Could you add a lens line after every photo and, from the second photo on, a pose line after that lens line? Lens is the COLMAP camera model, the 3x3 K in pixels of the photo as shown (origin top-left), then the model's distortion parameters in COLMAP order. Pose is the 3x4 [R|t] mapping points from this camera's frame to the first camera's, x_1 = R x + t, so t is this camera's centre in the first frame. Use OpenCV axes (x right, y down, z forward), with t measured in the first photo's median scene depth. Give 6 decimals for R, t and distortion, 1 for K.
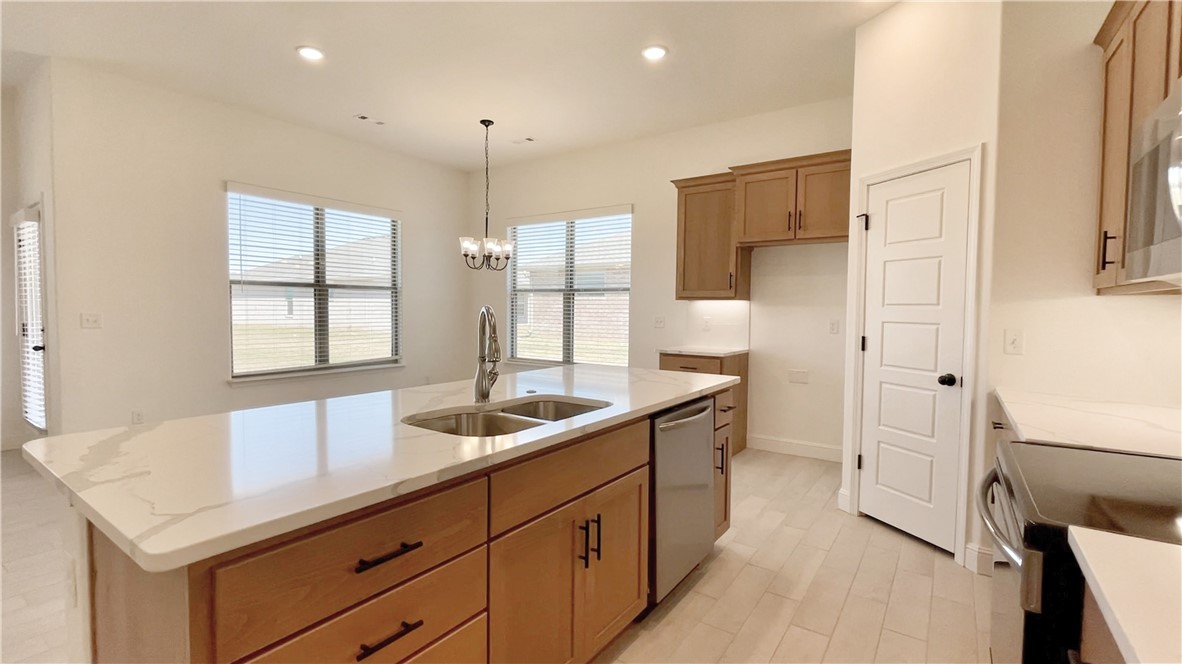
lens RADIAL K [[525.1, 0, 583.8], [0, 525.1, 329.5], [0, 0, 1]] dist [0.000056, -0.000029]
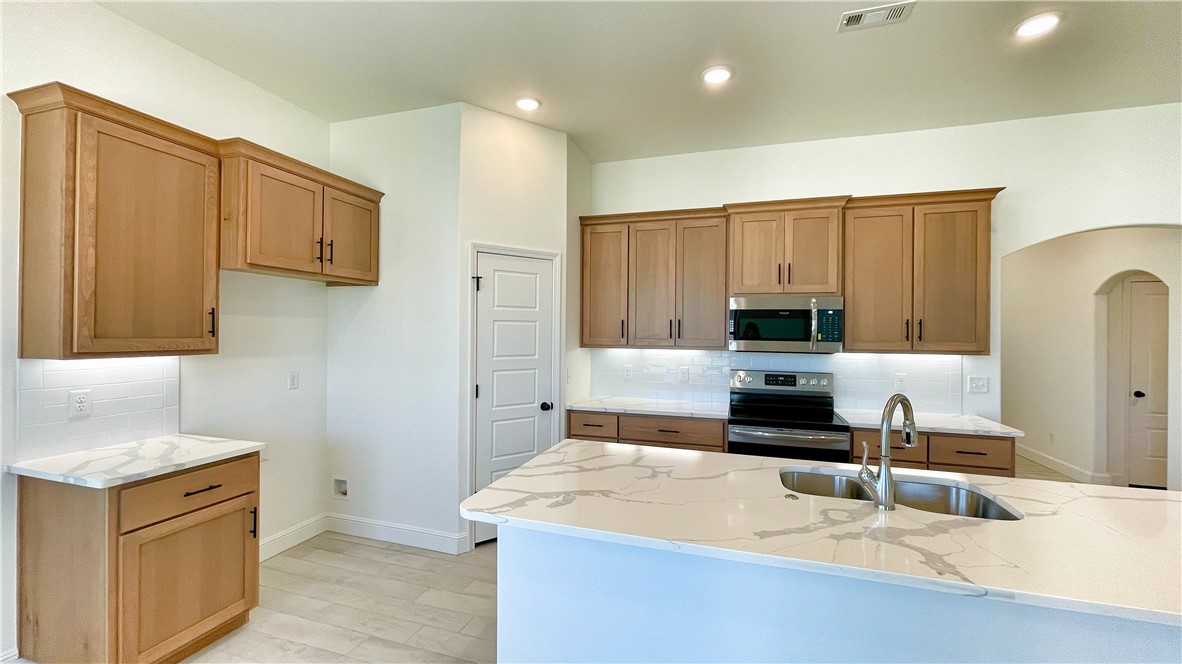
lens RADIAL K [[476.1, 0, 585.2], [0, 476.1, 330.5], [0, 0, 1]] dist [0.000585, 0.000067]
pose [[-0.299789, -0.009609, 0.953957, -0.395567], [0.029429, 0.999380, 0.019315, -0.091262], [-0.953551, 0.033865, -0.299321, 0.848422]]
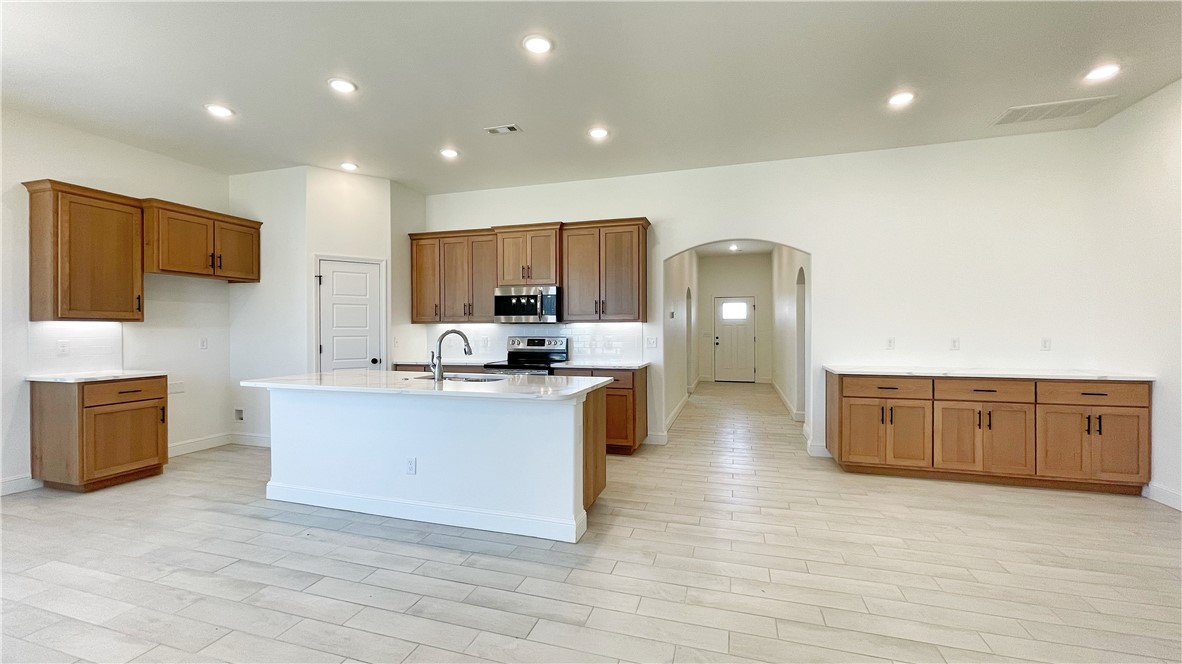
lens RADIAL K [[476.1, 0, 585.2], [0, 476.1, 330.5], [0, 0, 1]] dist [0.000585, 0.000067]
pose [[-0.312196, -0.011787, 0.949945, -0.984470], [0.039705, 0.998887, 0.025443, -0.032053], [-0.949188, 0.045661, -0.311381, 0.514170]]
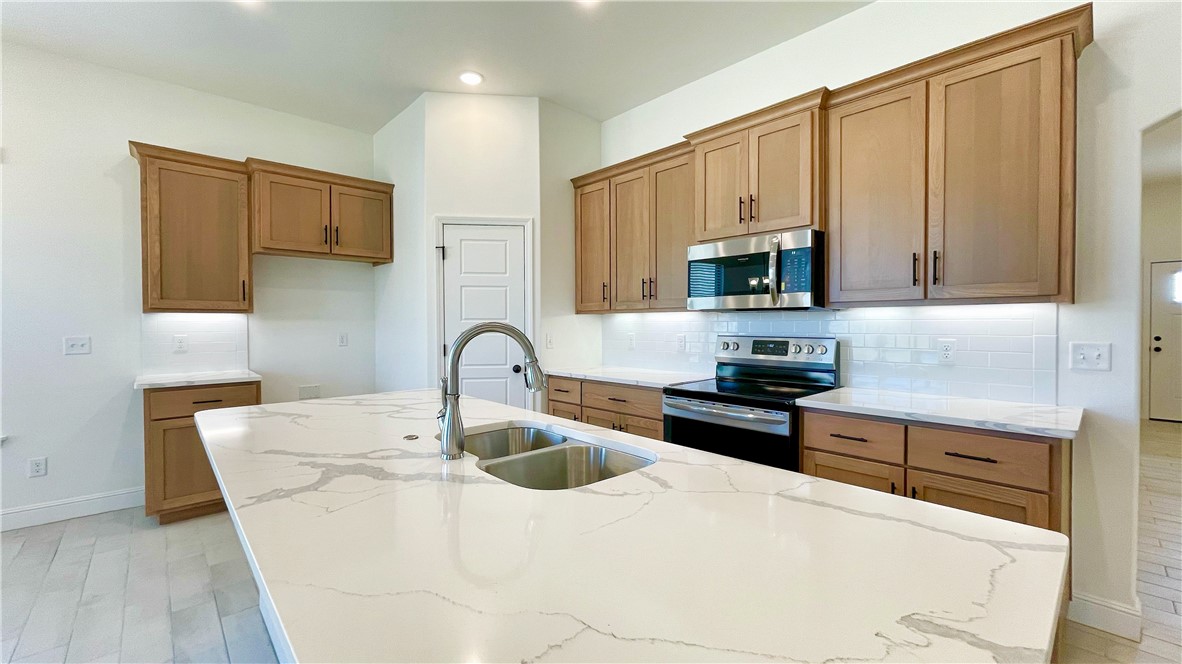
lens RADIAL K [[476.1, 0, 585.2], [0, 476.1, 330.5], [0, 0, 1]] dist [0.000585, 0.000067]
pose [[0.209781, -0.024969, 0.977429, -0.392702], [0.046104, 0.998815, 0.015621, -0.017607], [-0.976661, 0.041786, 0.210684, 0.342288]]
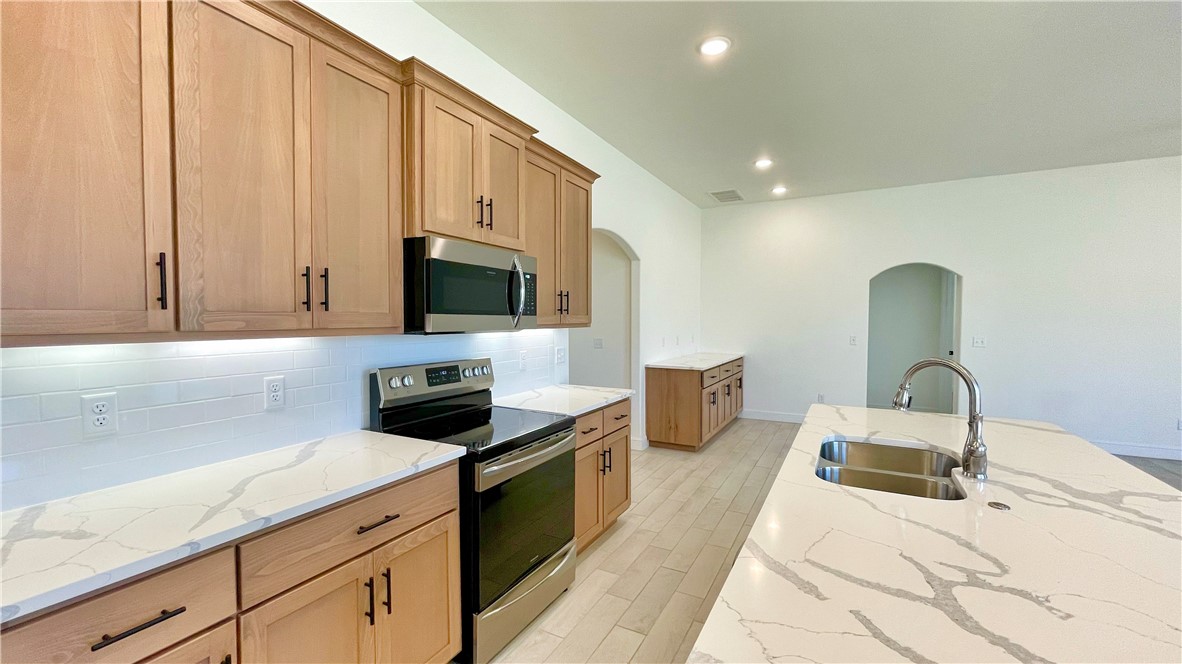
lens RADIAL K [[476.1, 0, 585.2], [0, 476.1, 330.5], [0, 0, 1]] dist [0.000585, 0.000067]
pose [[-0.993183, -0.006156, -0.116404, 0.252593], [-0.013942, 0.997709, 0.066198, -0.066491], [0.115729, 0.067370, -0.990993, 0.831707]]
